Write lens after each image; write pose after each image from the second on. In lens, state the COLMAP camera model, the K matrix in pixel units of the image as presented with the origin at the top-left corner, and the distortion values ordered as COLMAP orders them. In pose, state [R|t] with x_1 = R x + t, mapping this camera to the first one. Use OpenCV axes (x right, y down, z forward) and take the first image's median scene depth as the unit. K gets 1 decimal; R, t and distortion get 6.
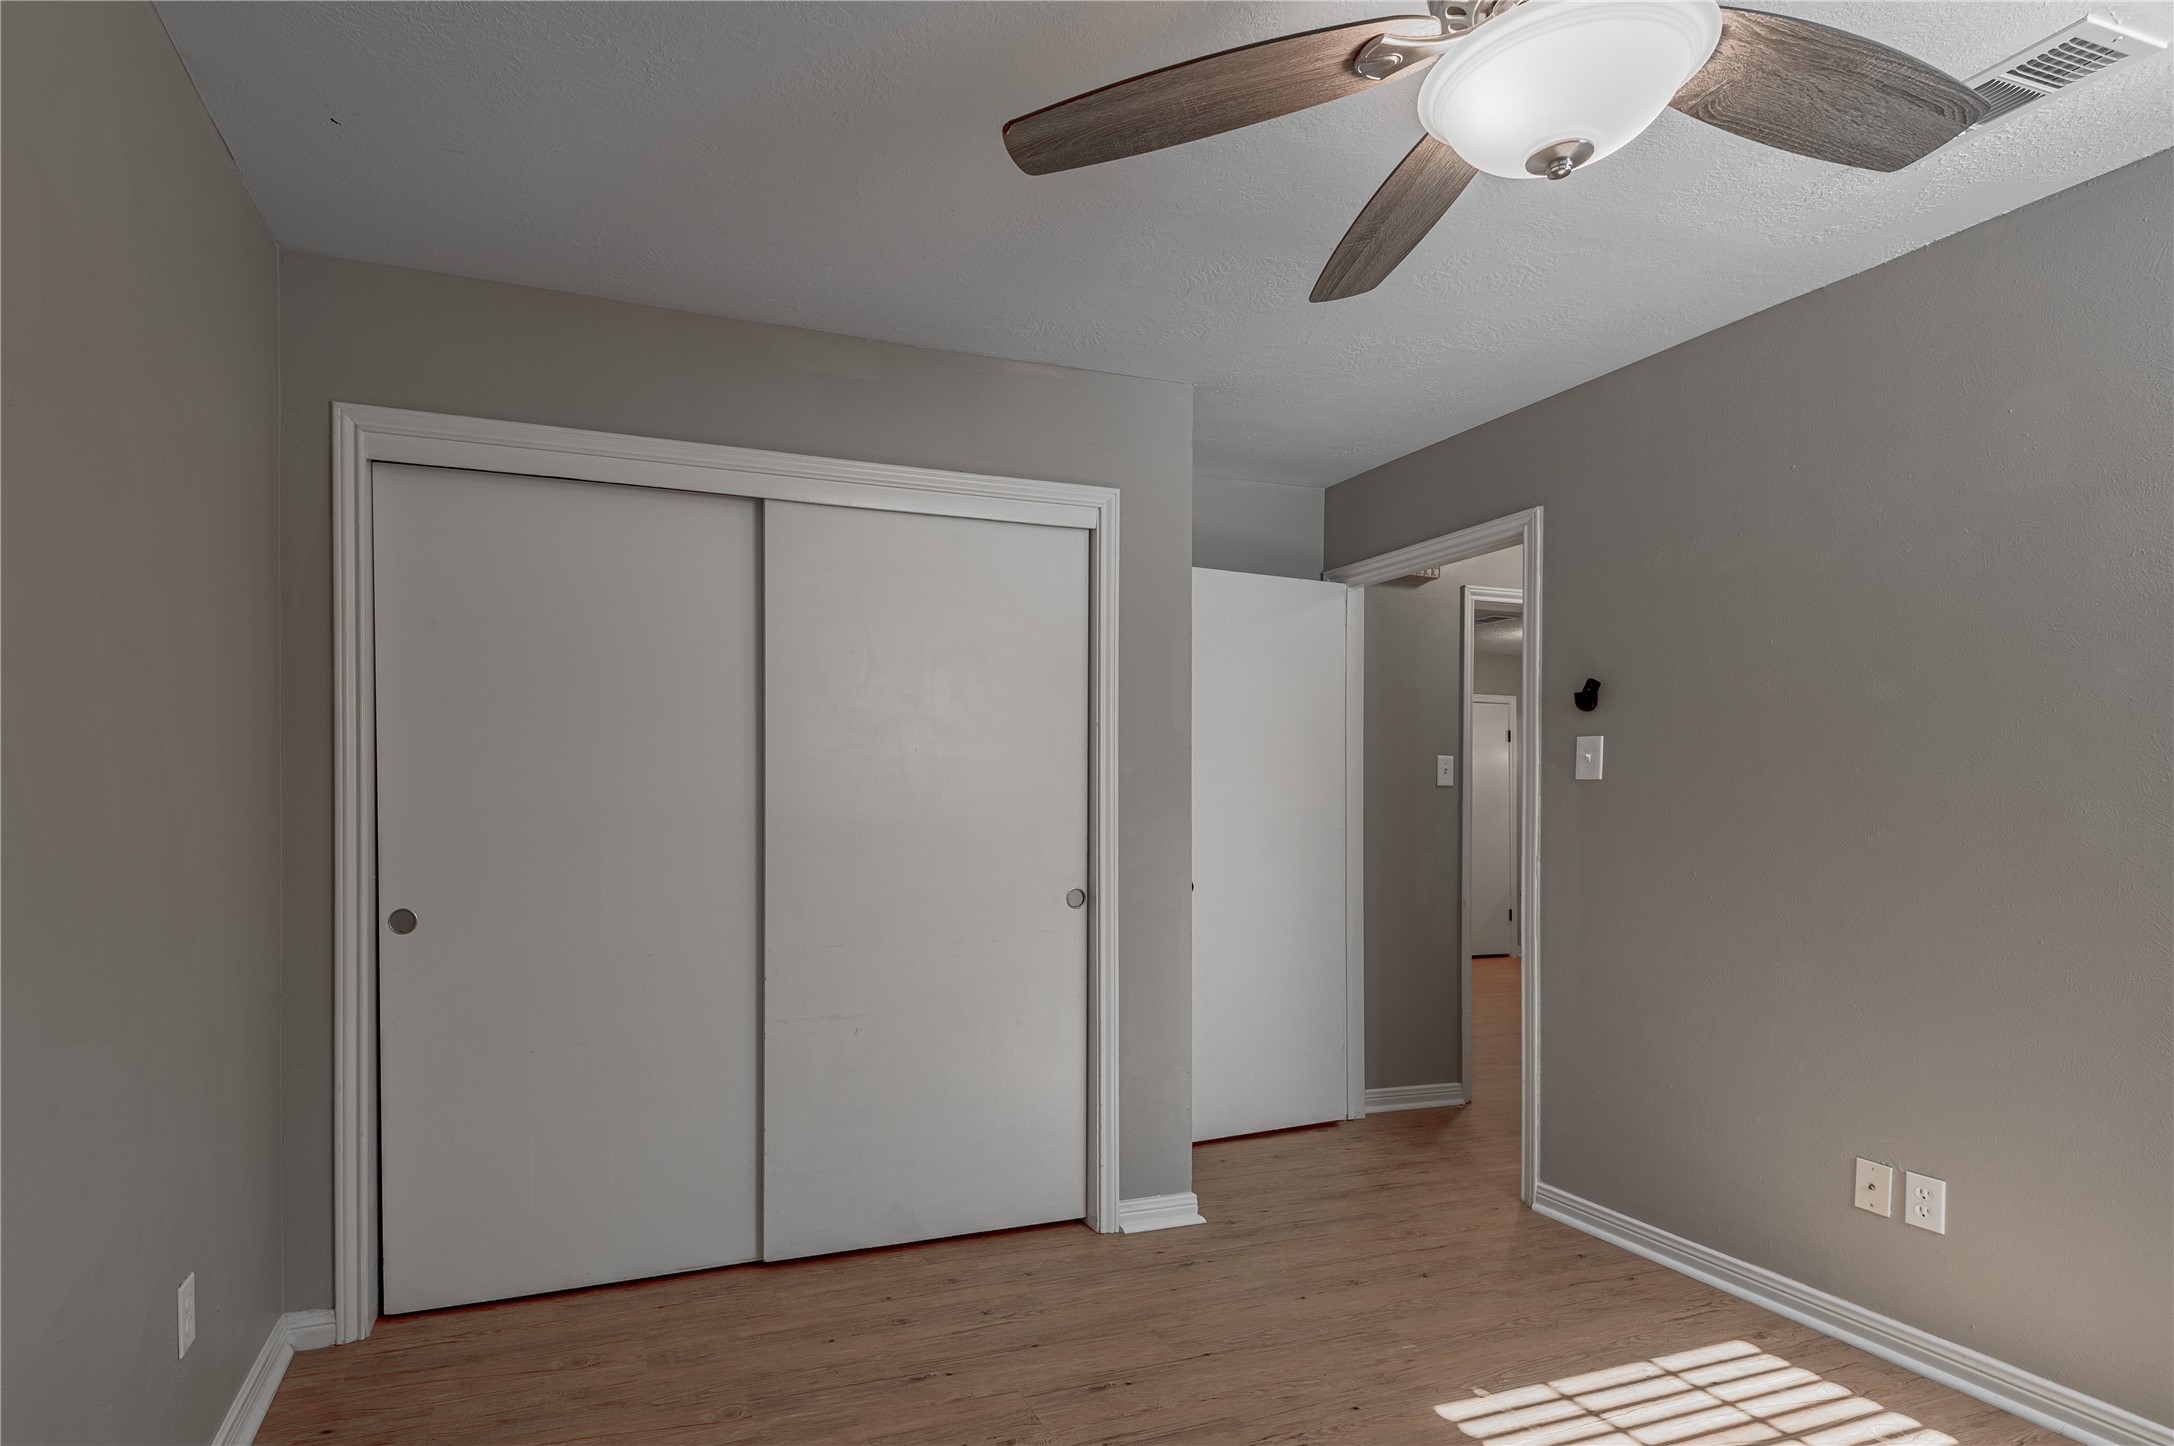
lens RADIAL K [[1007.8, 0, 1107.8], [0, 1007.8, 807.0], [0, 0, 1]] dist [0.018854, -0.014288]
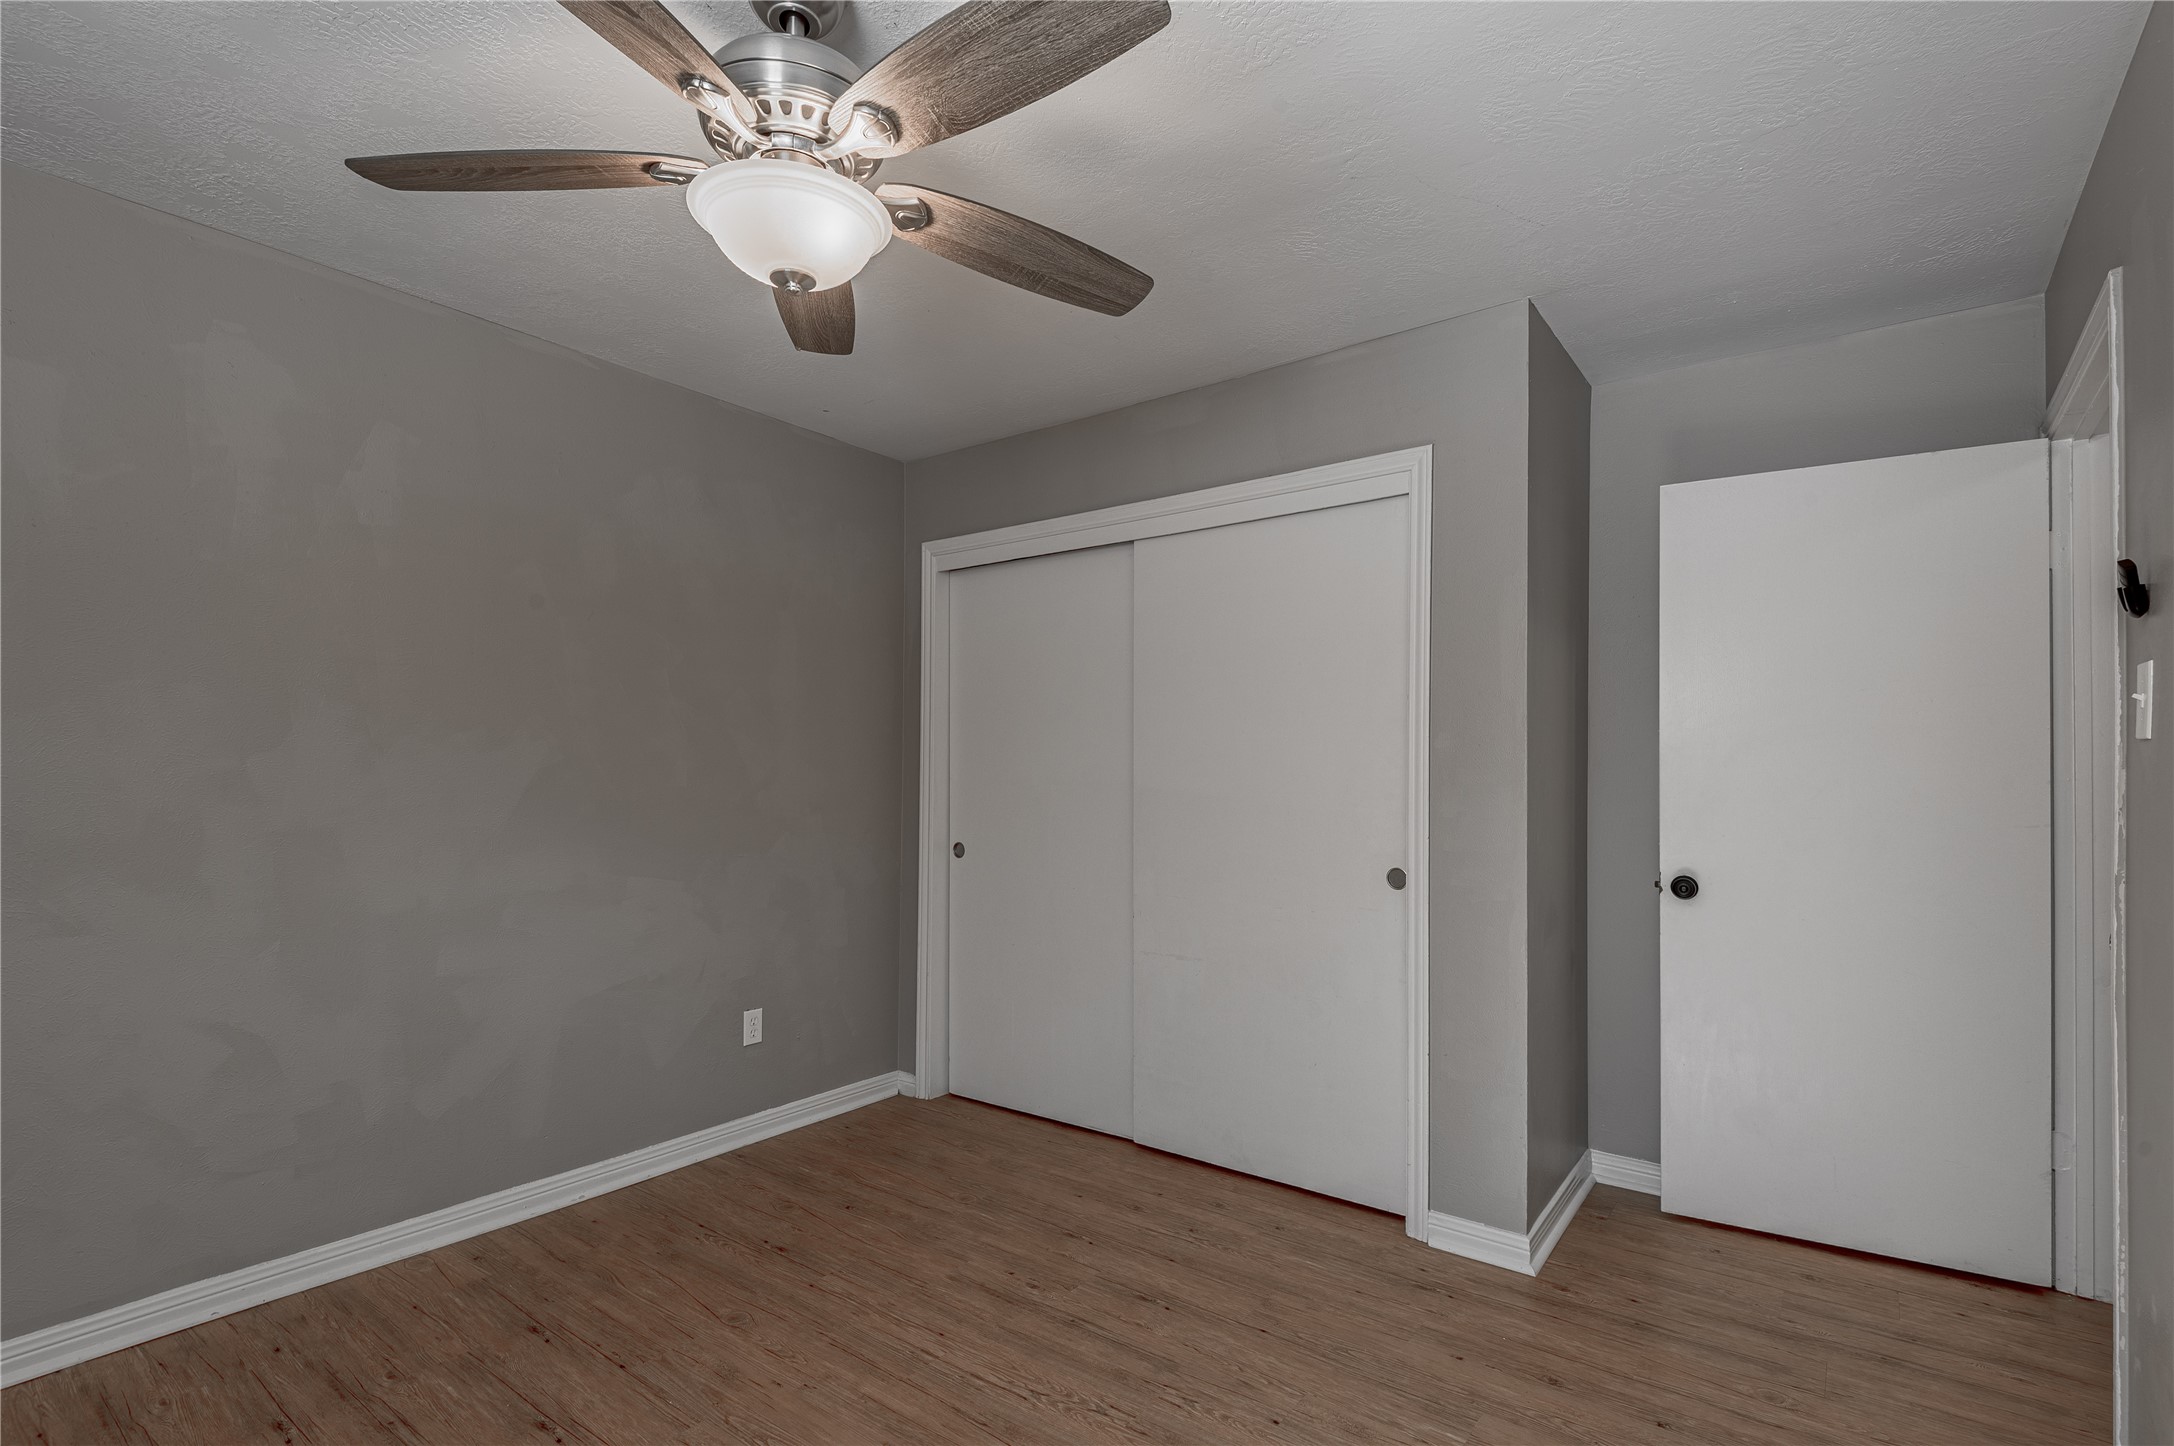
lens RADIAL K [[1007.8, 0, 1077.4], [0, 1007.8, 774.8], [0, 0, 1]] dist [0.018854, -0.014288]
pose [[0.561528, -0.002134, -0.827455, 0.707036], [-0.010159, 0.999904, -0.009472, 0.003723], [0.827395, 0.013725, 0.561452, 0.241779]]
